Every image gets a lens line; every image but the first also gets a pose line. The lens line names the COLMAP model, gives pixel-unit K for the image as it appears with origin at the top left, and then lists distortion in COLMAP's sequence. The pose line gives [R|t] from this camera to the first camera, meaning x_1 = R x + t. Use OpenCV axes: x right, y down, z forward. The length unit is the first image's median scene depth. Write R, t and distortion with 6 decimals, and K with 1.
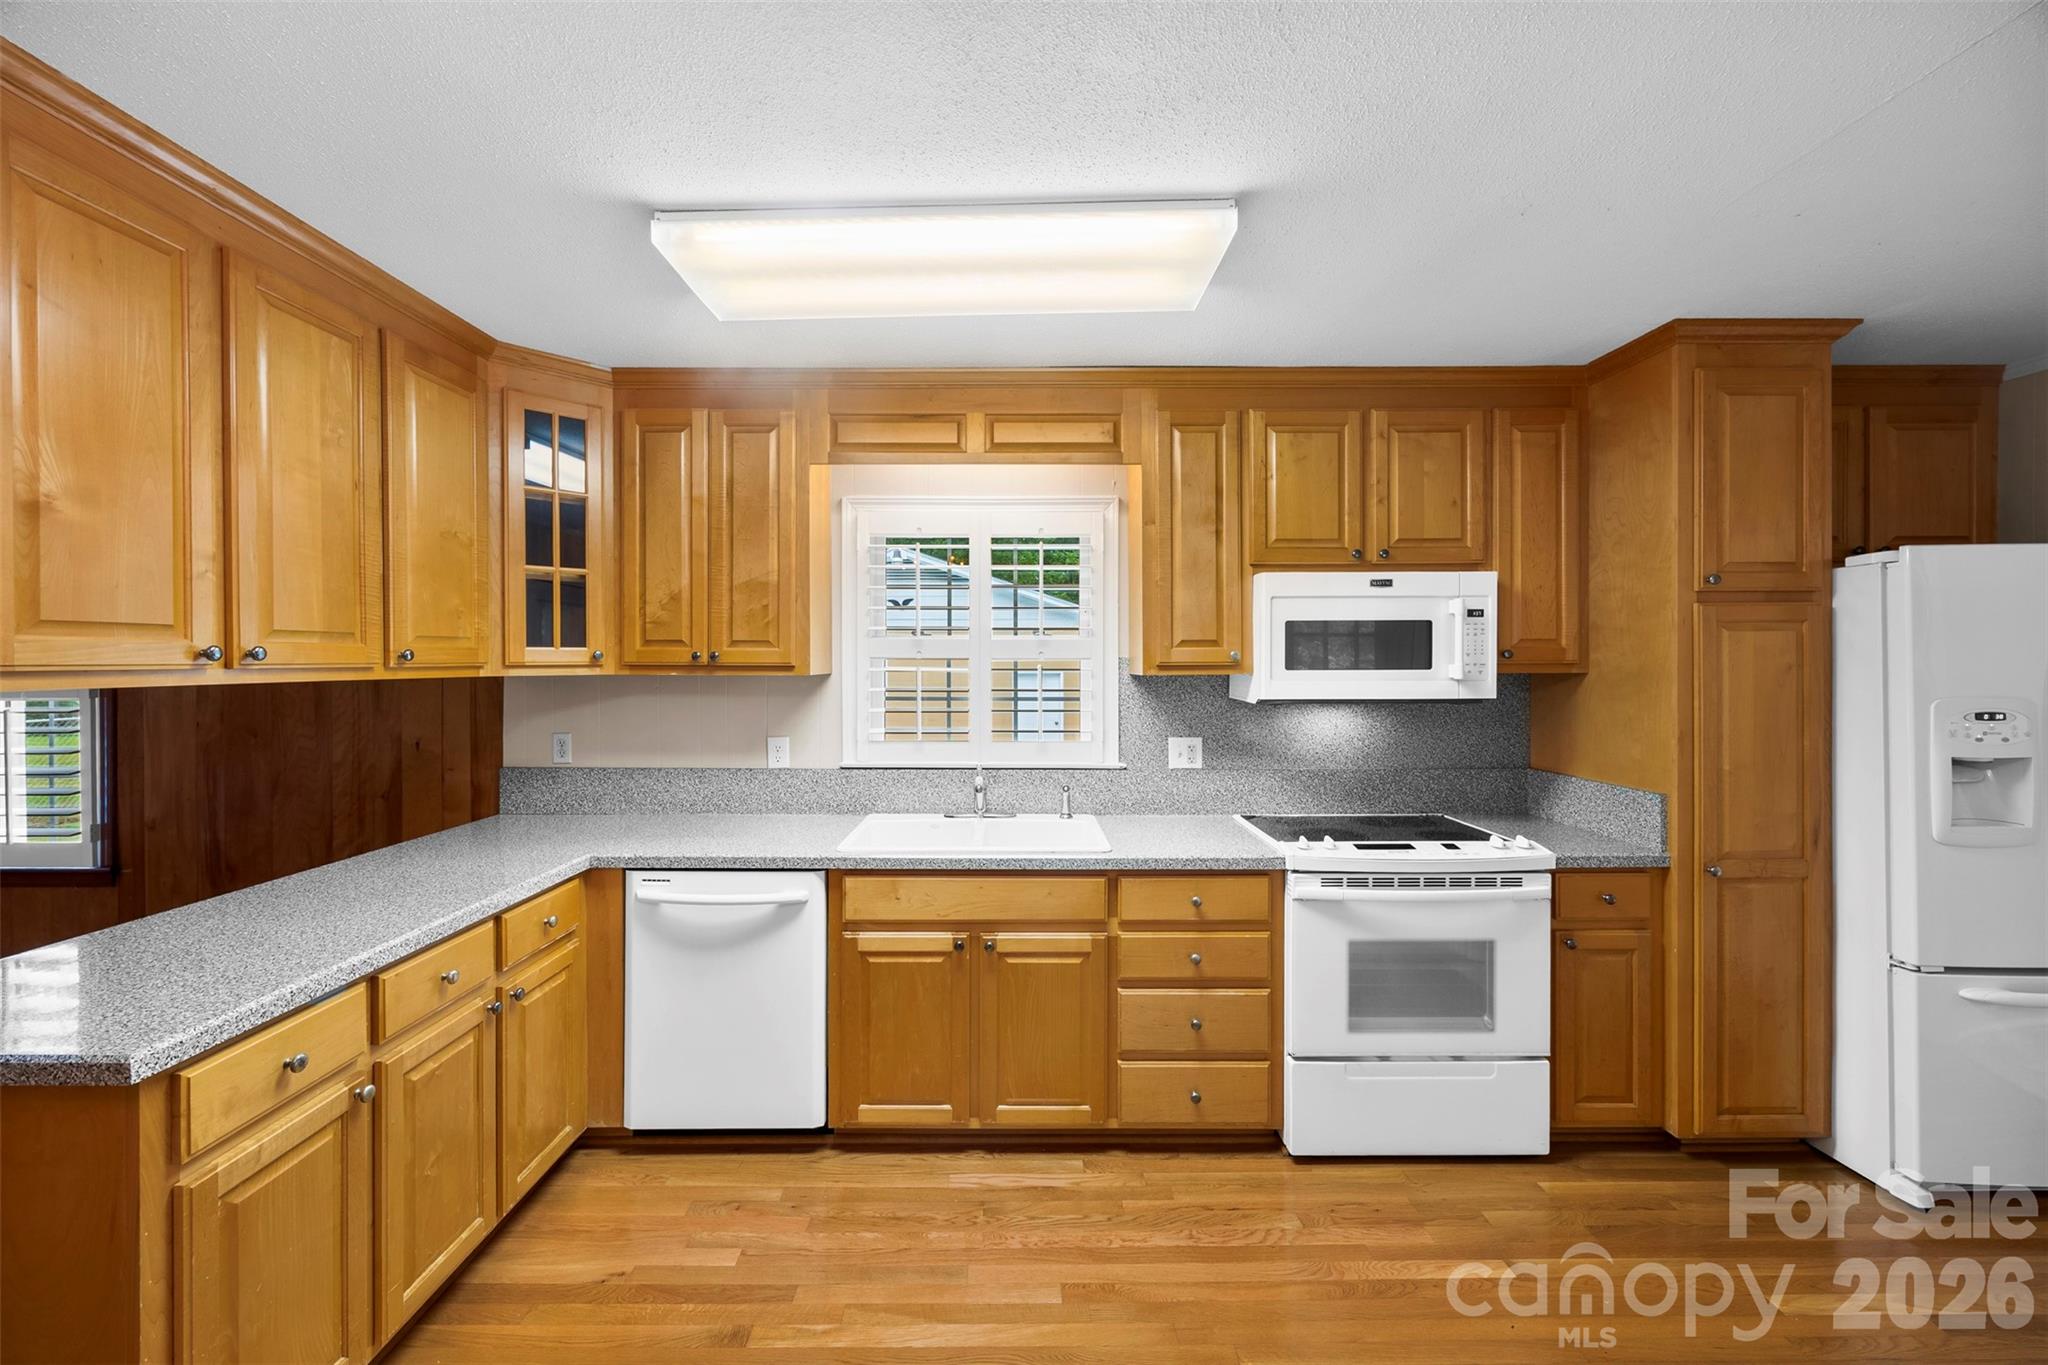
lens RADIAL K [[794.2, 0, 1011.9], [0, 794.2, 671.6], [0, 0, 1]] dist [-0.004581, 0.001742]
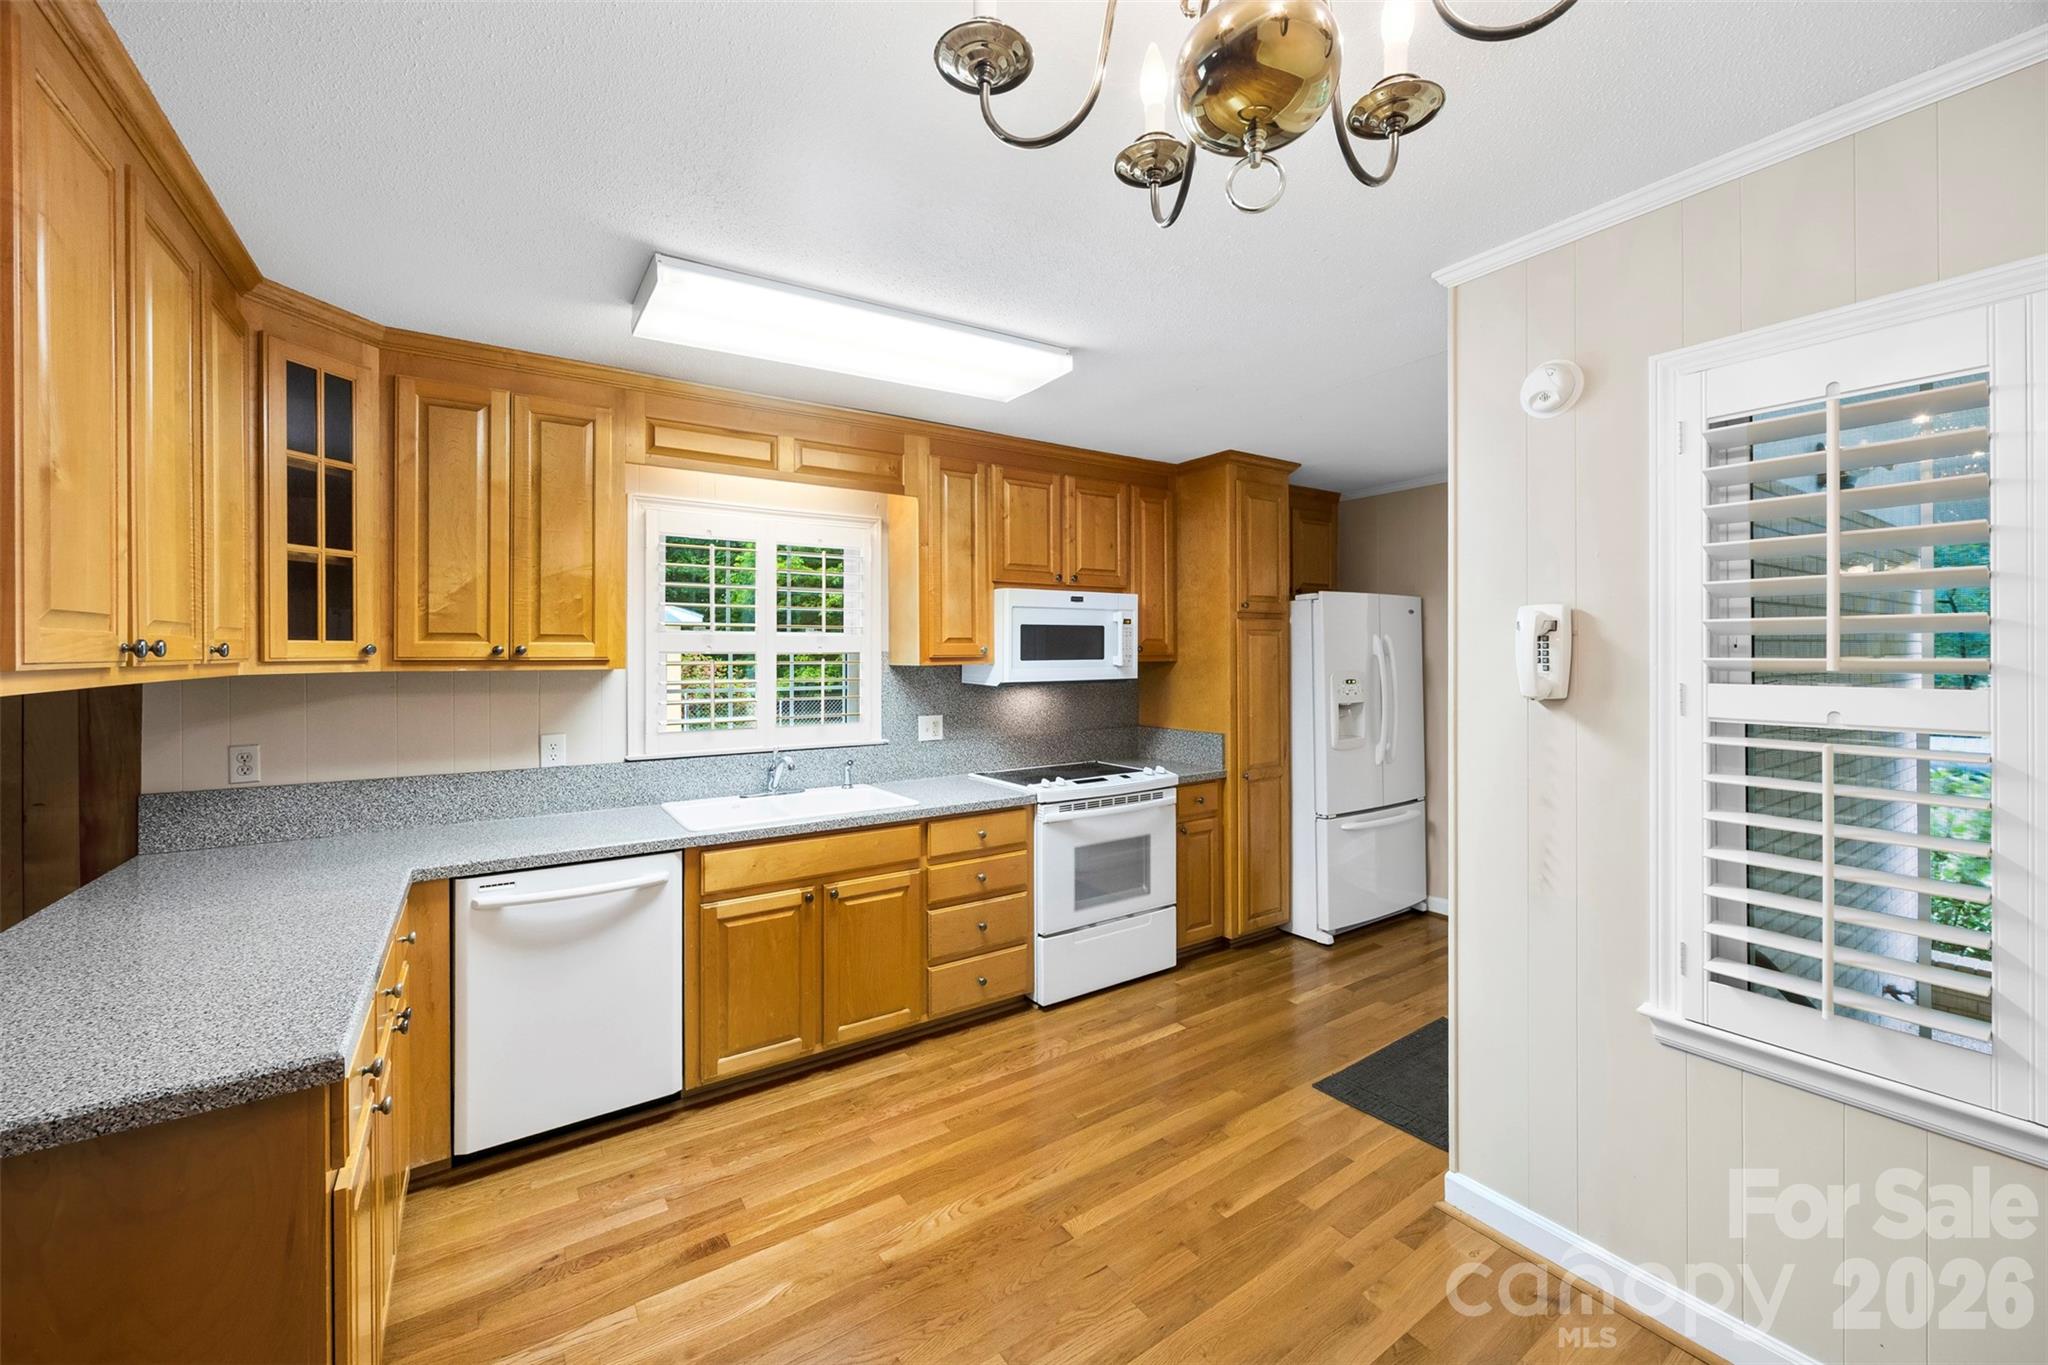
lens RADIAL K [[794.2, 0, 1018.5], [0, 794.2, 667.0], [0, 0, 1]] dist [-0.004581, 0.001742]
pose [[0.833593, -0.011979, 0.552250, -0.437784], [0.010236, 0.999928, 0.006238, 0.000612], [-0.552285, 0.000453, 0.833655, -0.142715]]
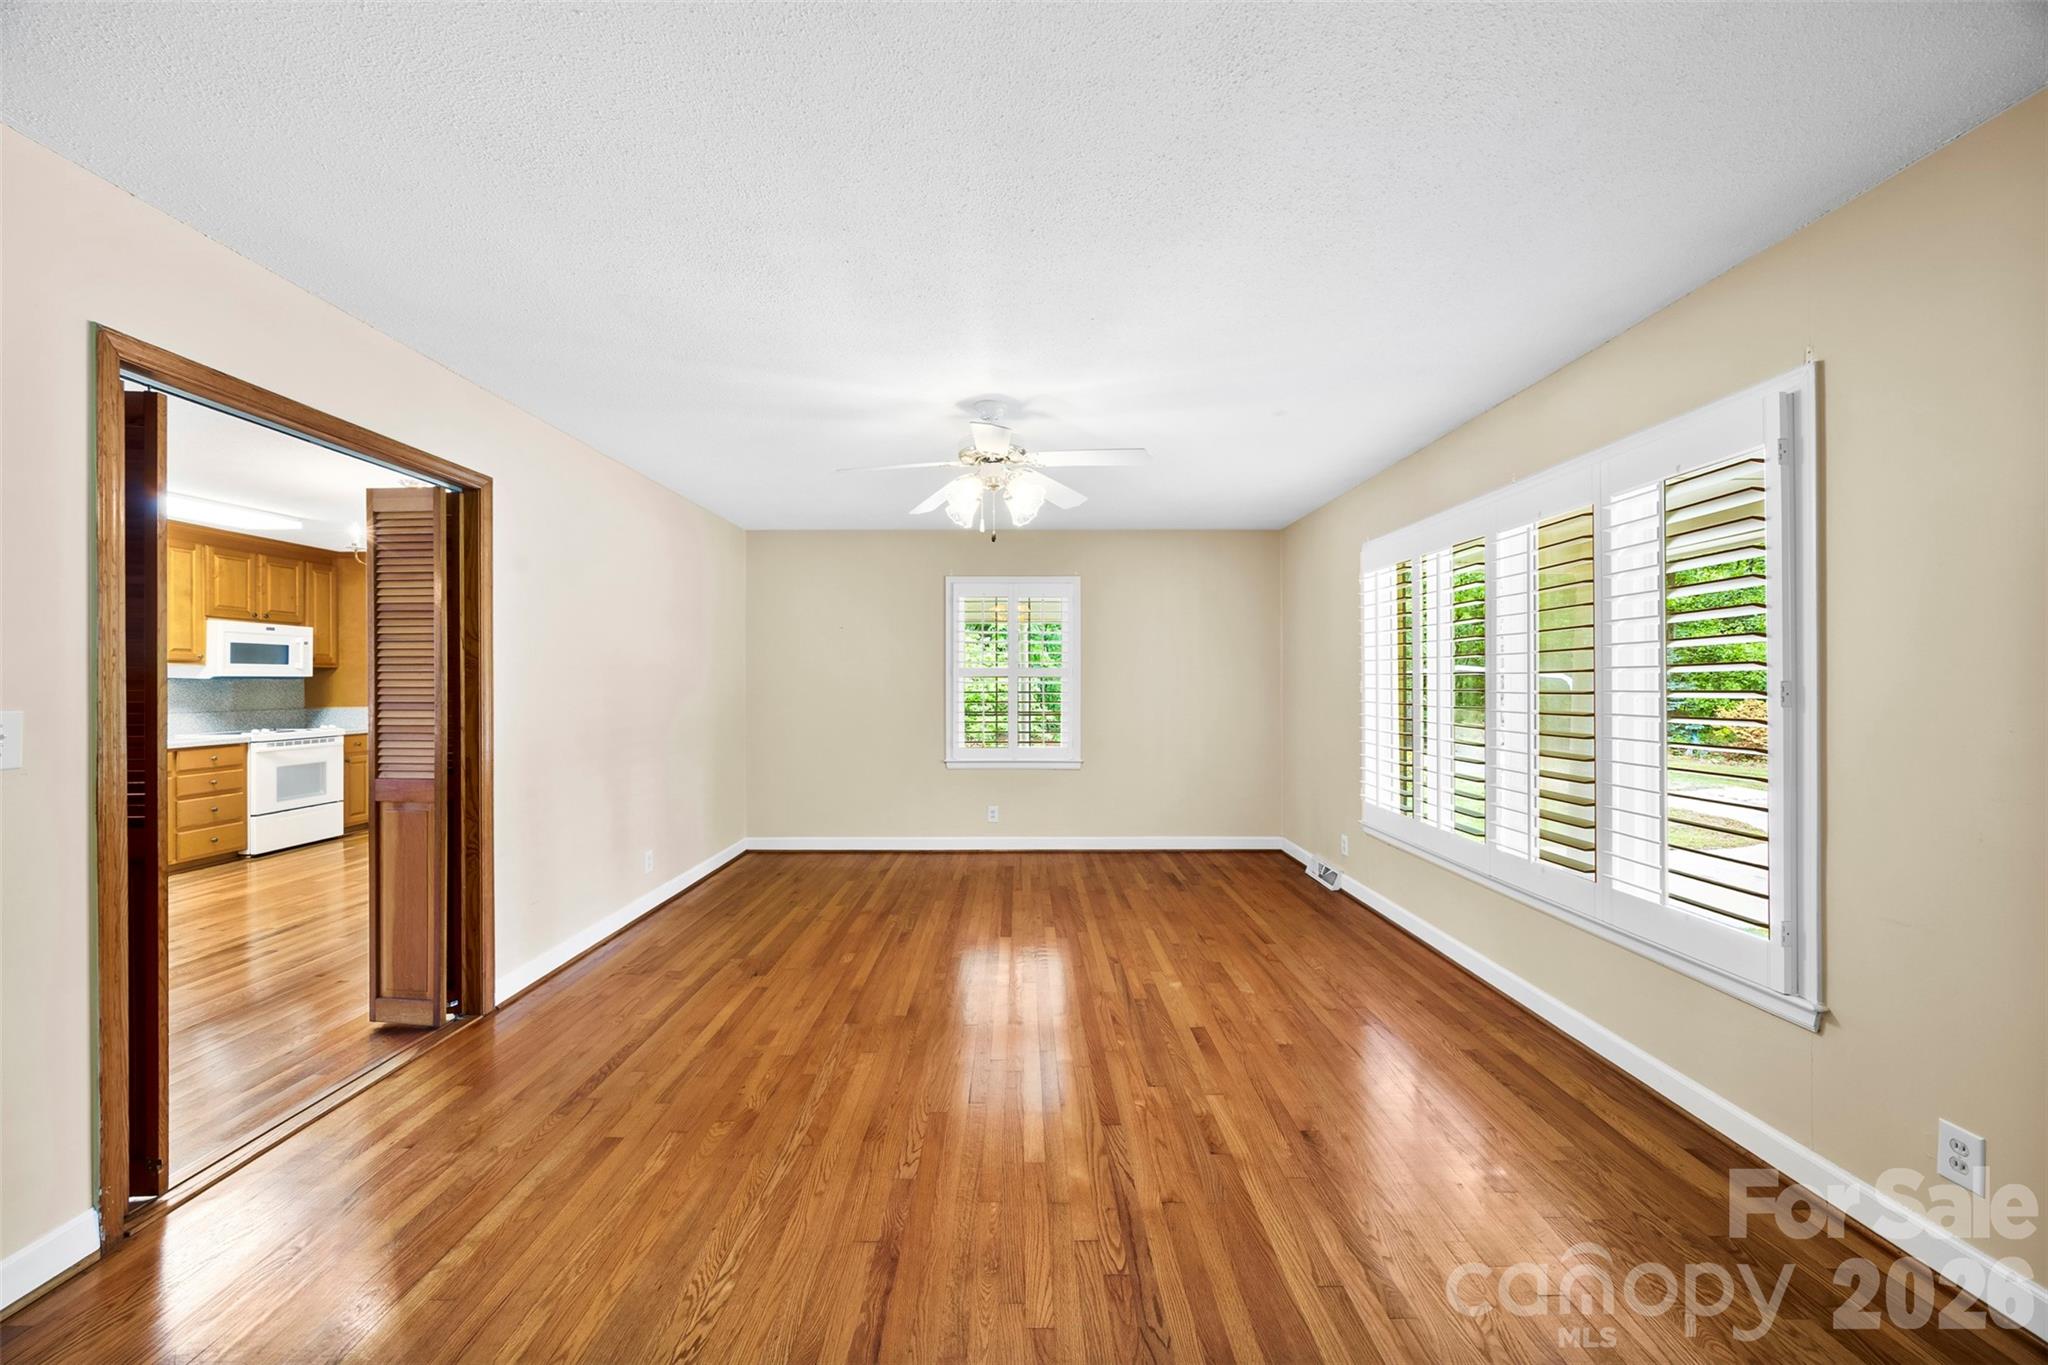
lens RADIAL K [[794.2, 0, 1026.8], [0, 794.2, 682.5], [0, 0, 1]] dist [-0.004581, 0.001742]
pose [[0.005118, 0.003140, 0.999982, -2.089925], [0.014982, 0.999883, -0.003216, 0.103584], [-0.999875, 0.014998, 0.005070, -1.431724]]
